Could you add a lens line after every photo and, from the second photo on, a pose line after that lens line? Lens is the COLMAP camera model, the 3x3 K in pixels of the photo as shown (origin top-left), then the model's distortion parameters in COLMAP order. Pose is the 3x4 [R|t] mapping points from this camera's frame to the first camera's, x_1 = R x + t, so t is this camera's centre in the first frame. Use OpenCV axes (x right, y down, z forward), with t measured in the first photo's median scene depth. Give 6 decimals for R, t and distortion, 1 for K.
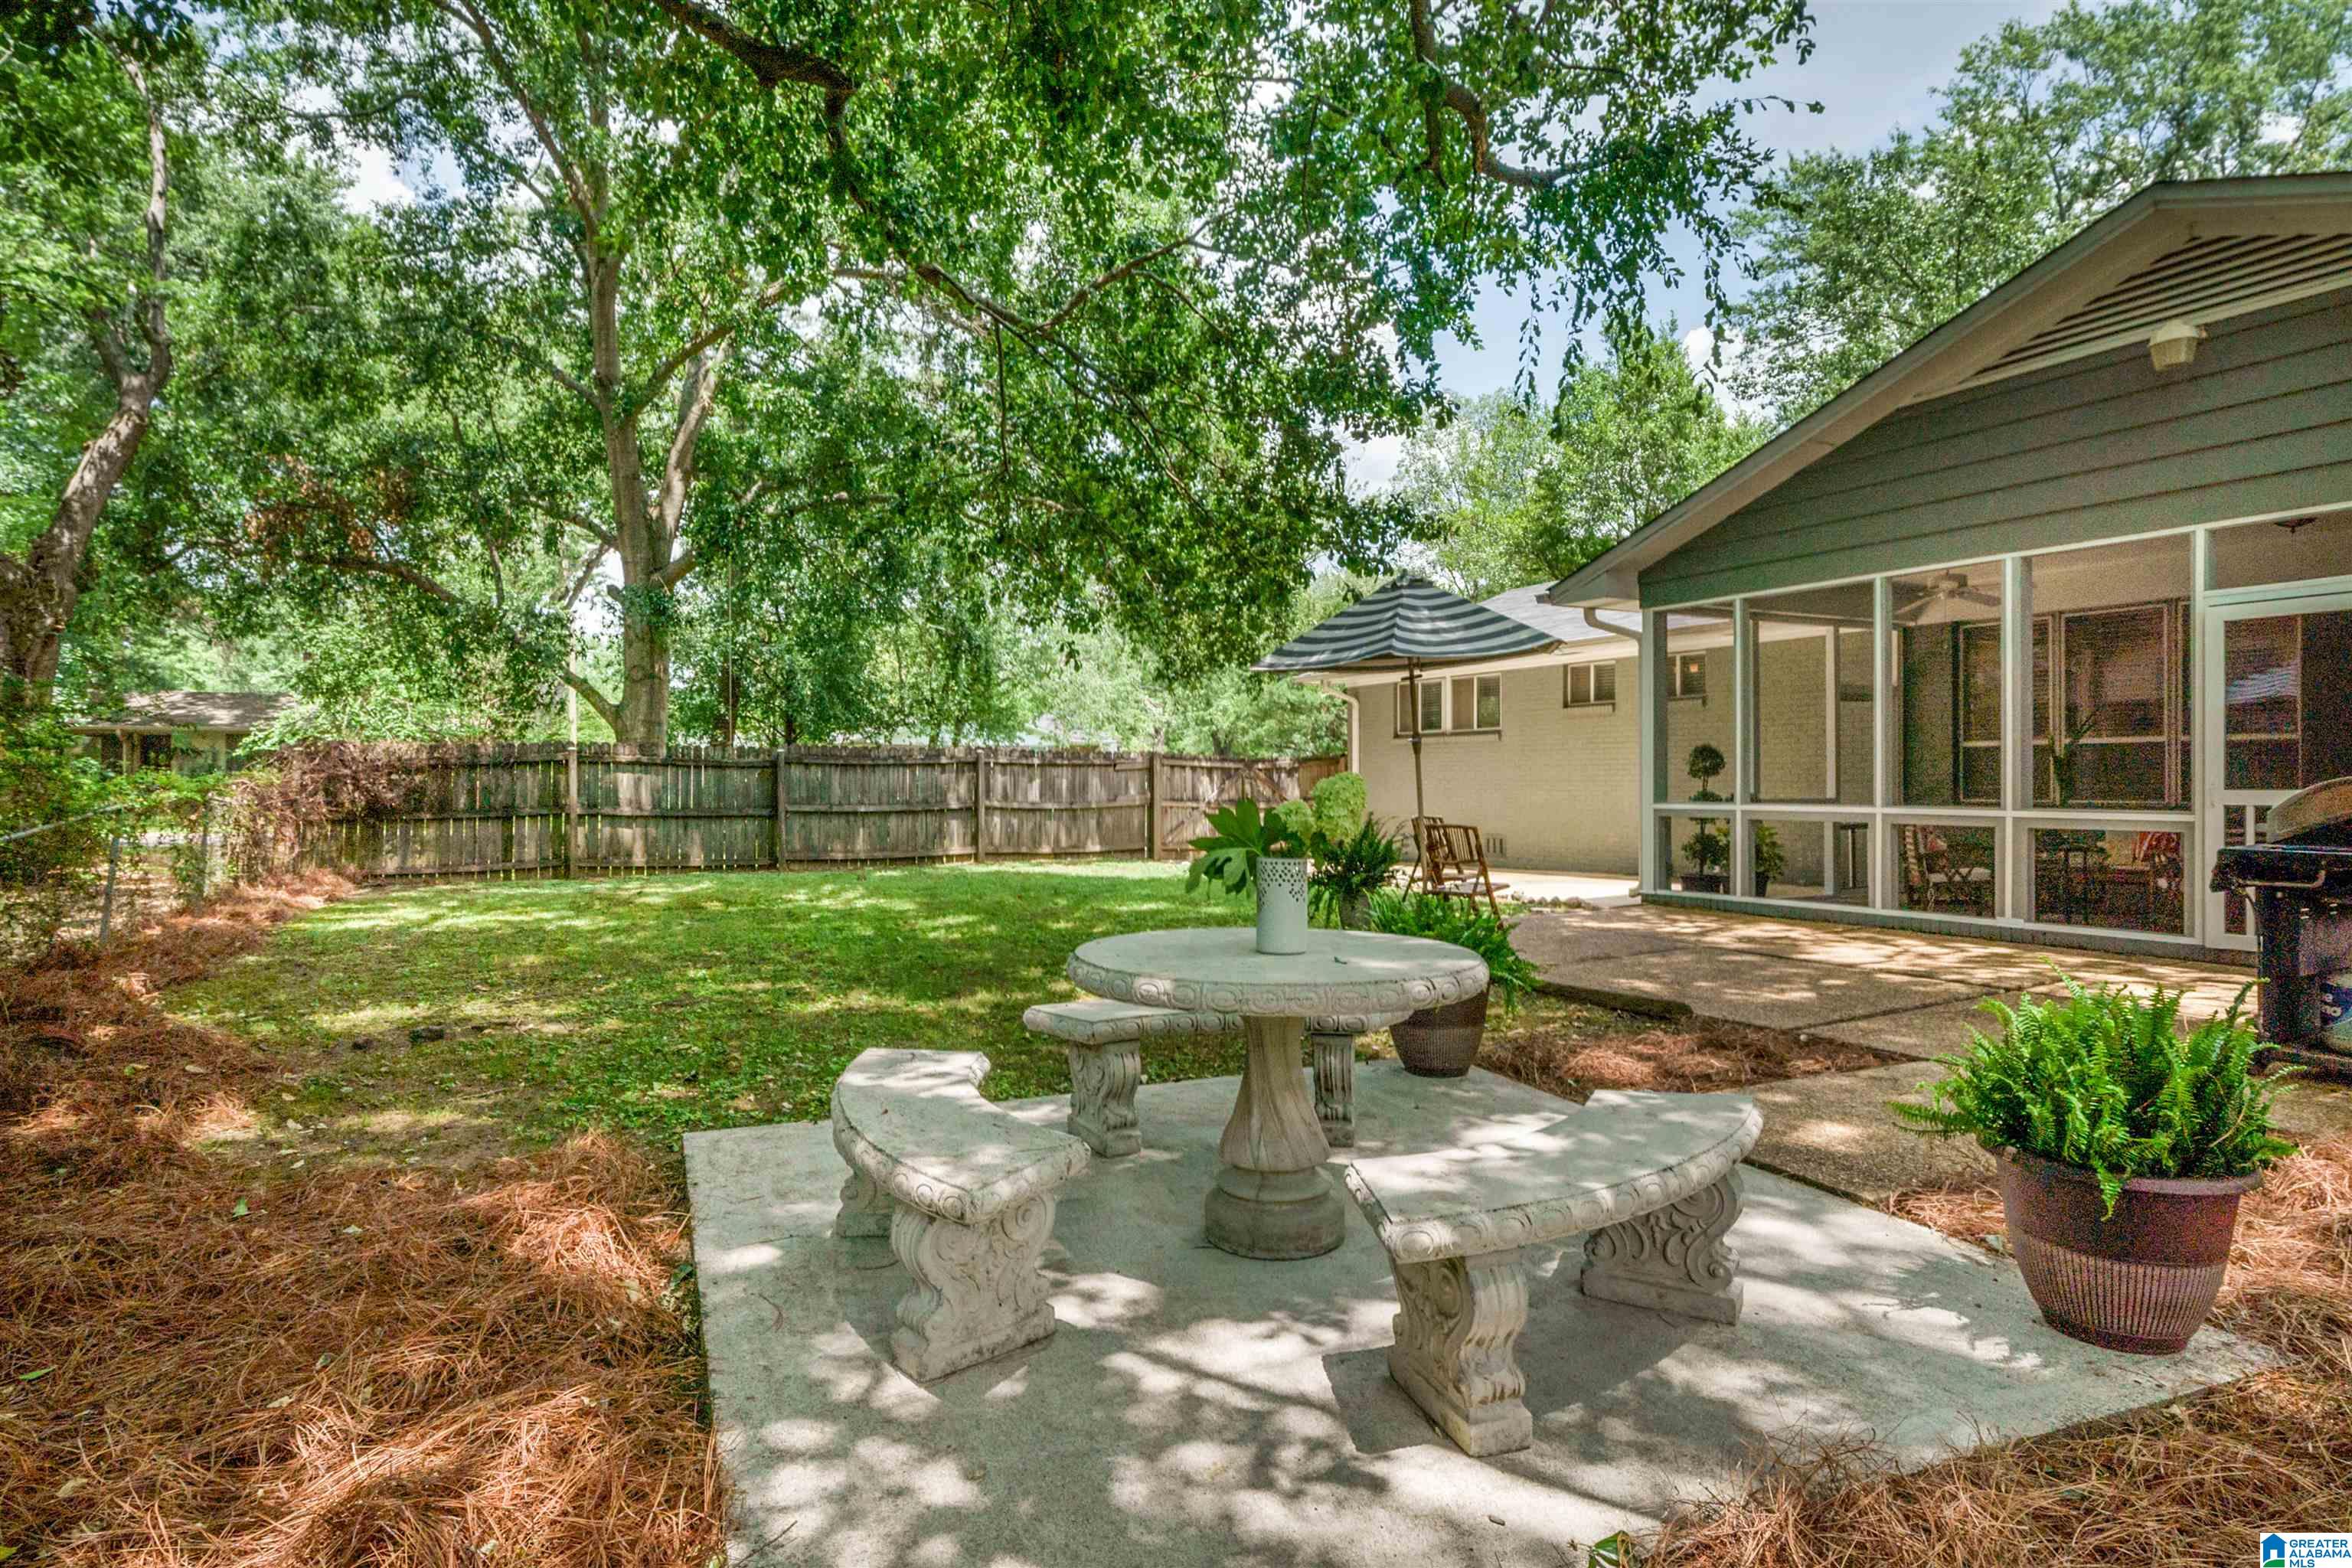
lens RADIAL K [[1245.3, 0, 1170.5], [0, 1245.3, 773.2], [0, 0, 1]] dist [-0.000997, -0.000405]
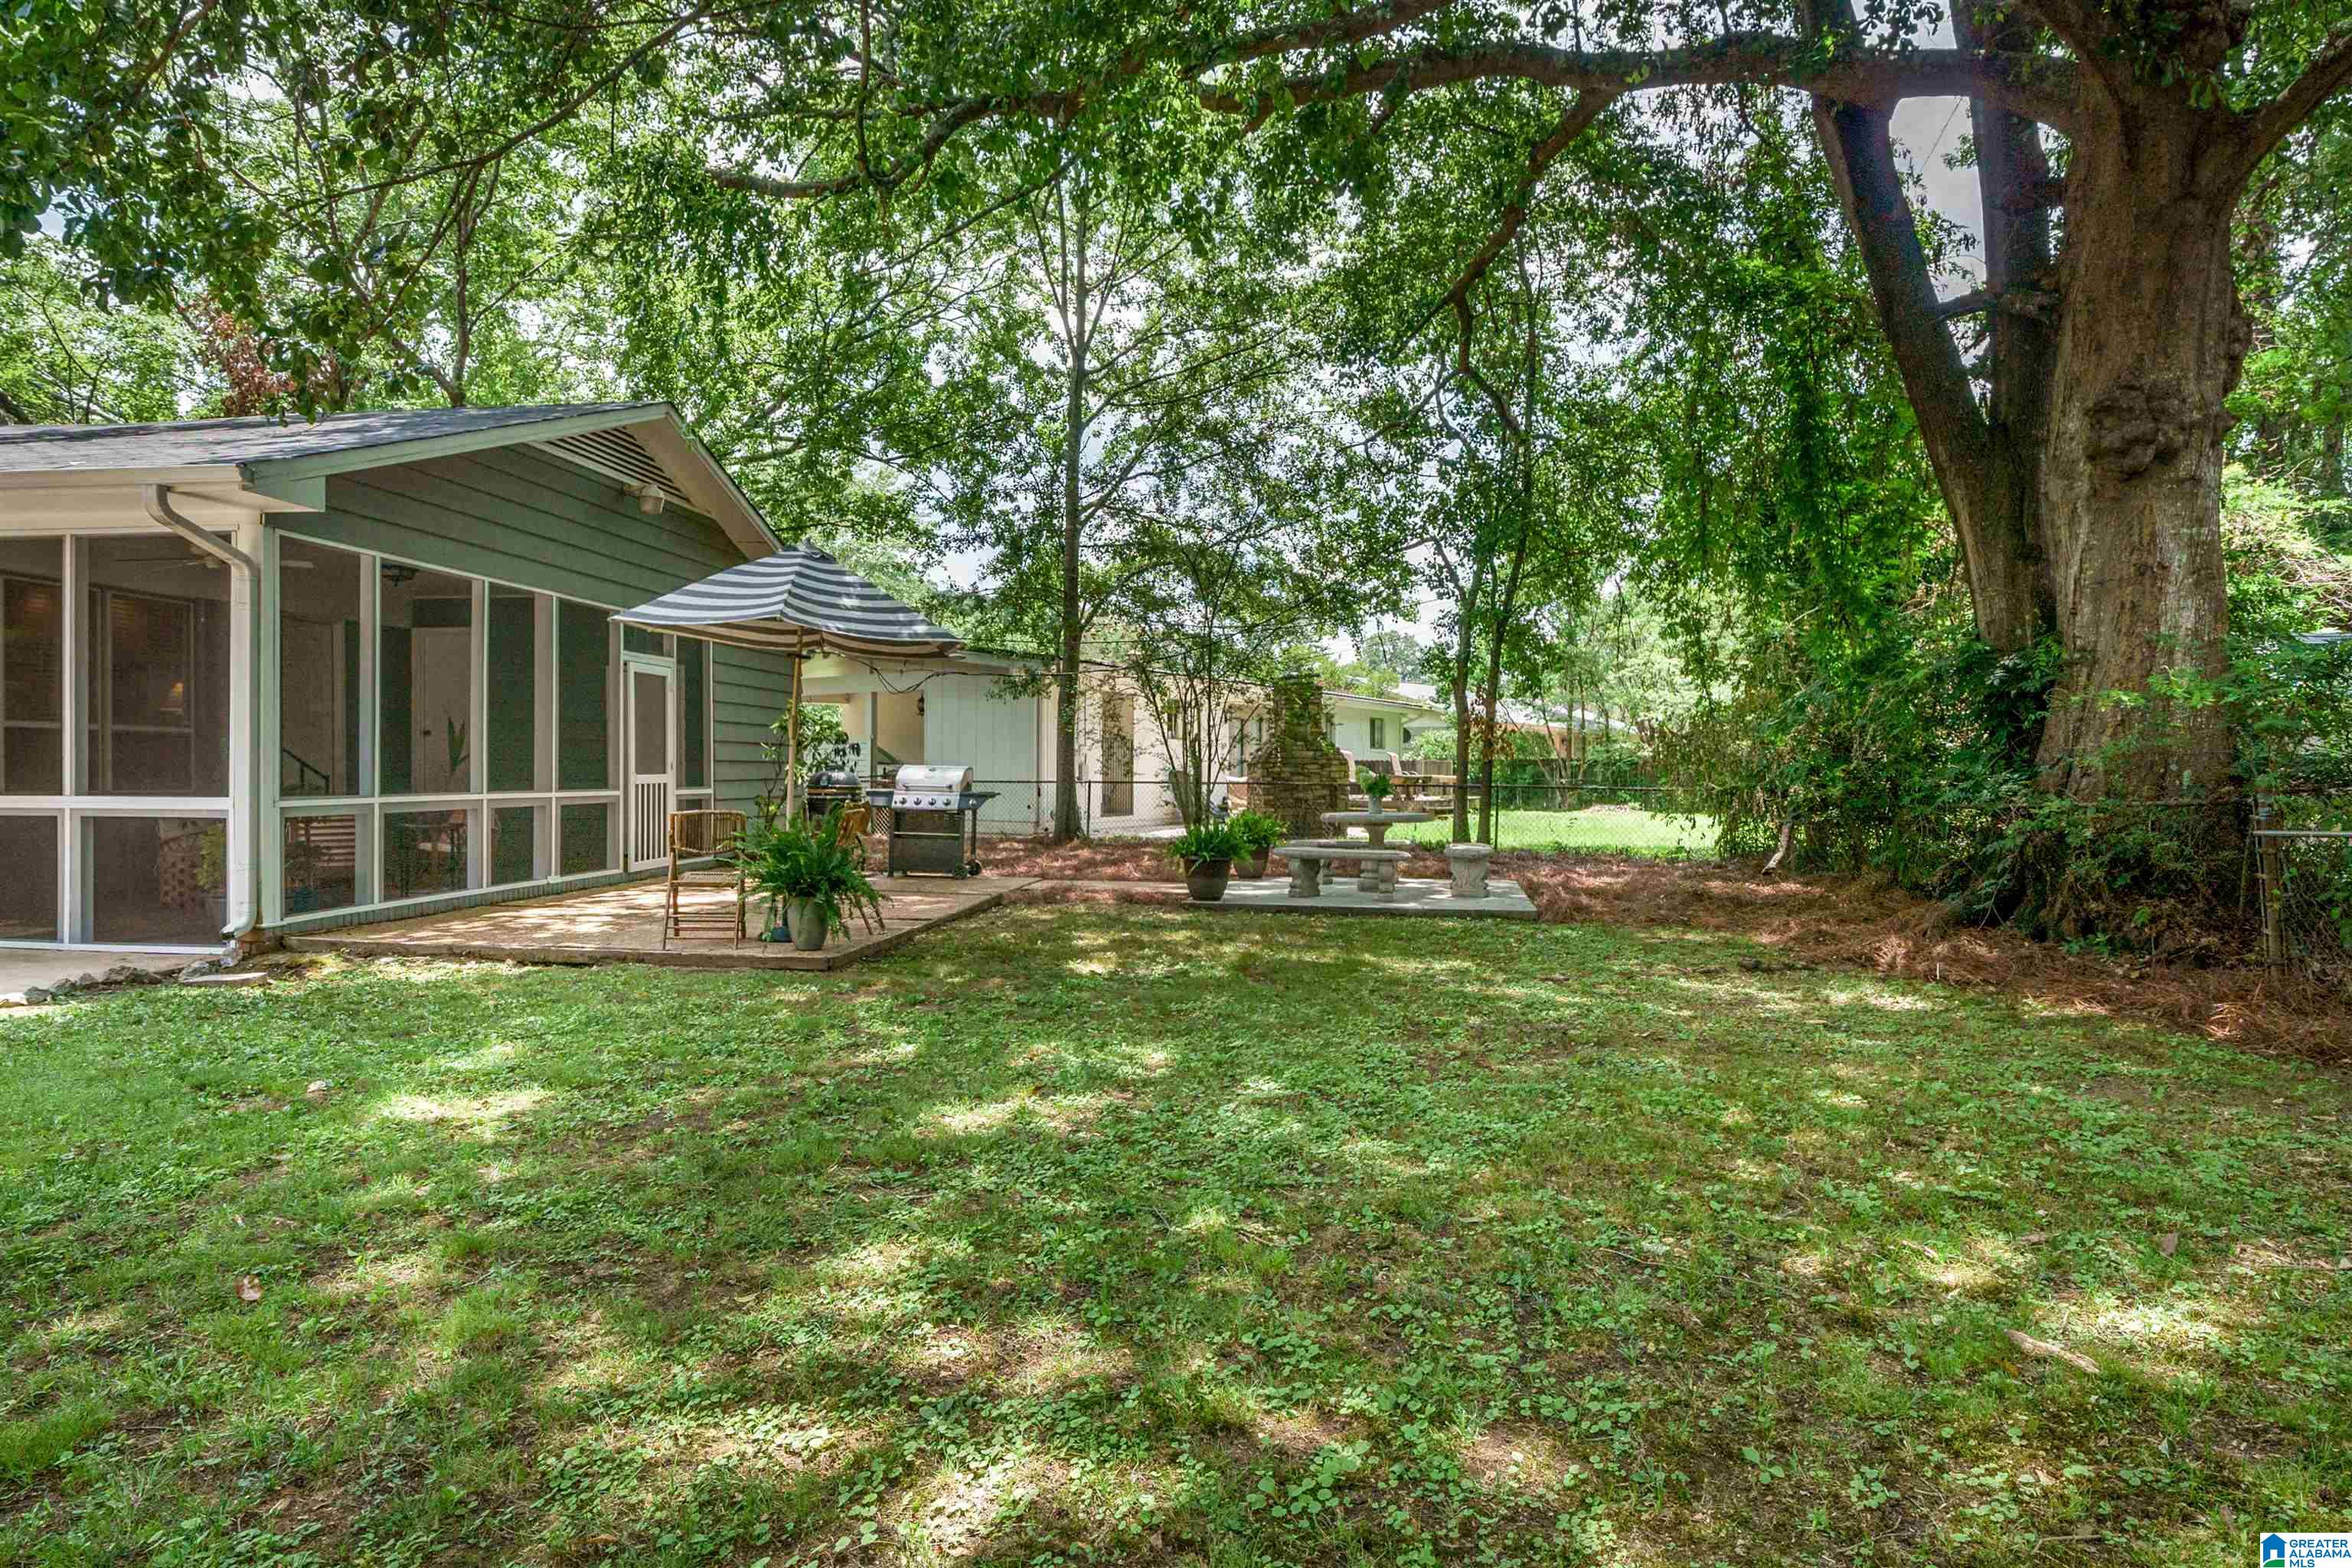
lens RADIAL K [[1320.0, 0, 1191.1], [0, 1320.0, 781.2], [0, 0, 1]] dist [-0.005273, -0.000327]
pose [[-0.826441, -0.001035, 0.563022, -0.315046], [0.000960, 0.999994, 0.003248, 0.007896], [-0.563023, 0.003224, -0.826435, 0.905683]]
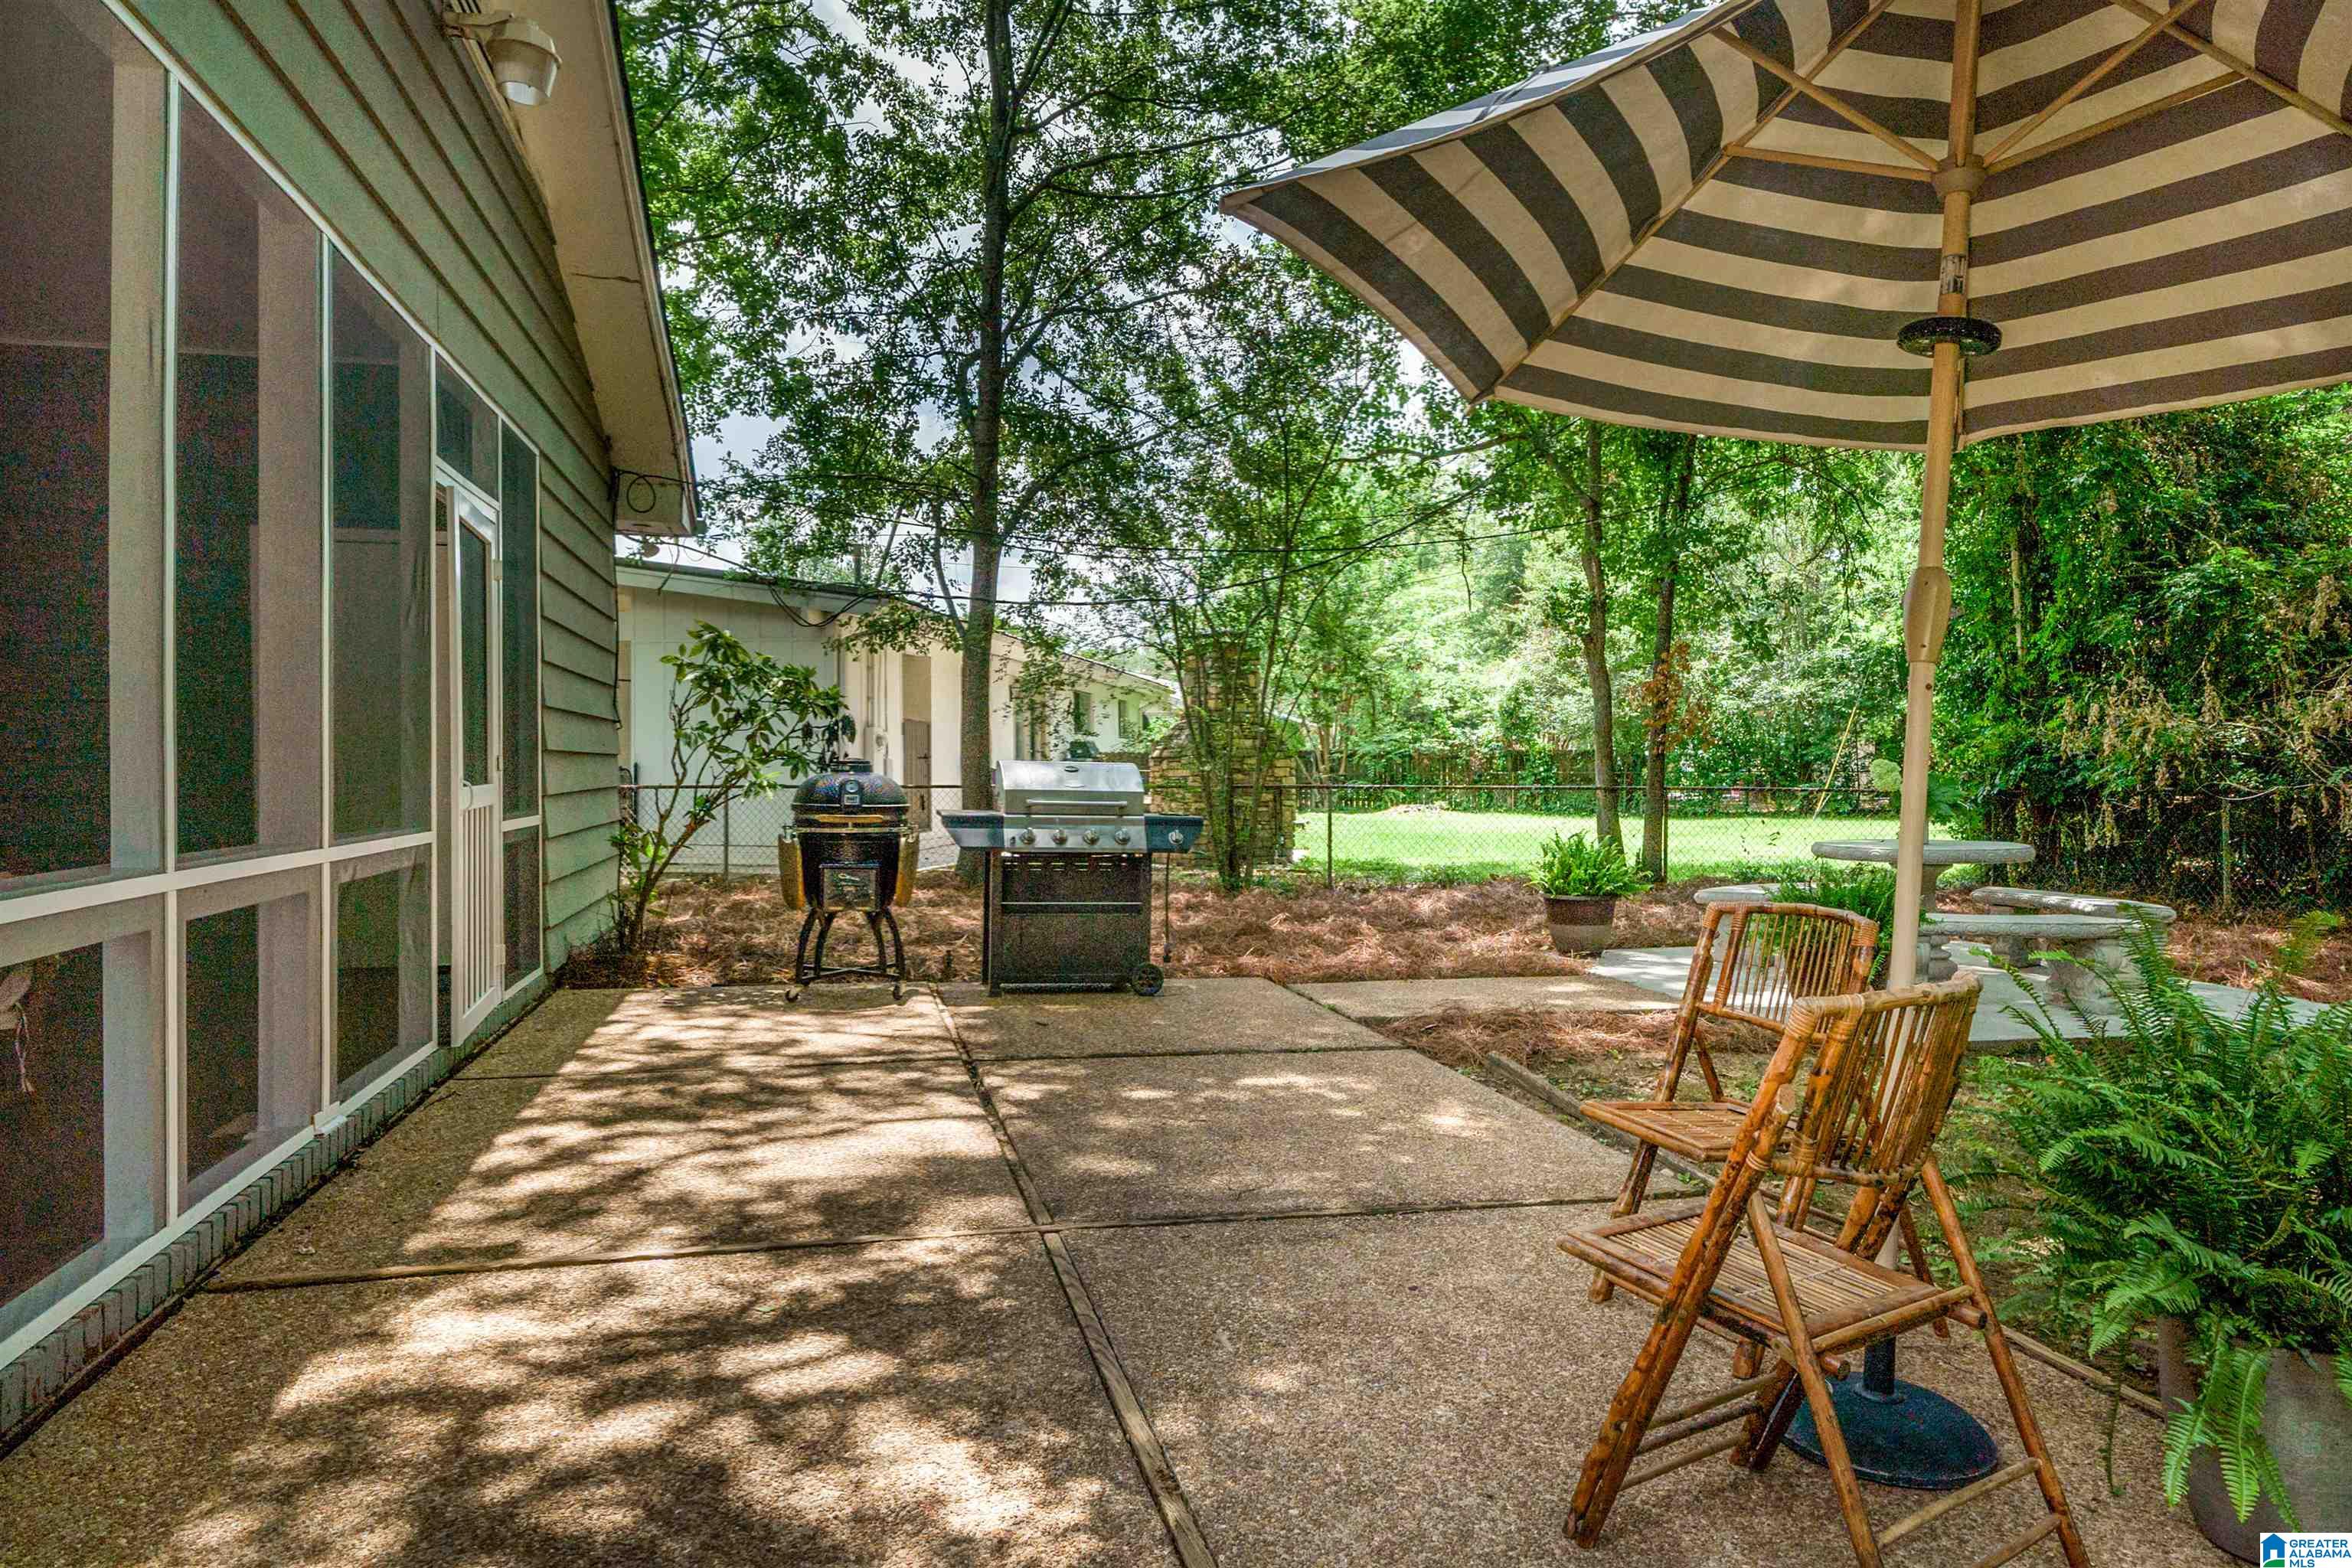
lens RADIAL K [[1377.8, 0, 1163.2], [0, 1377.8, 788.2], [0, 0, 1]] dist [-0.000502, 0.000245]
pose [[-0.969803, 0.001756, 0.243884, 0.171054], [0.005256, 0.999892, 0.013703, 0.002946], [-0.243833, 0.014571, -0.969708, 0.707745]]
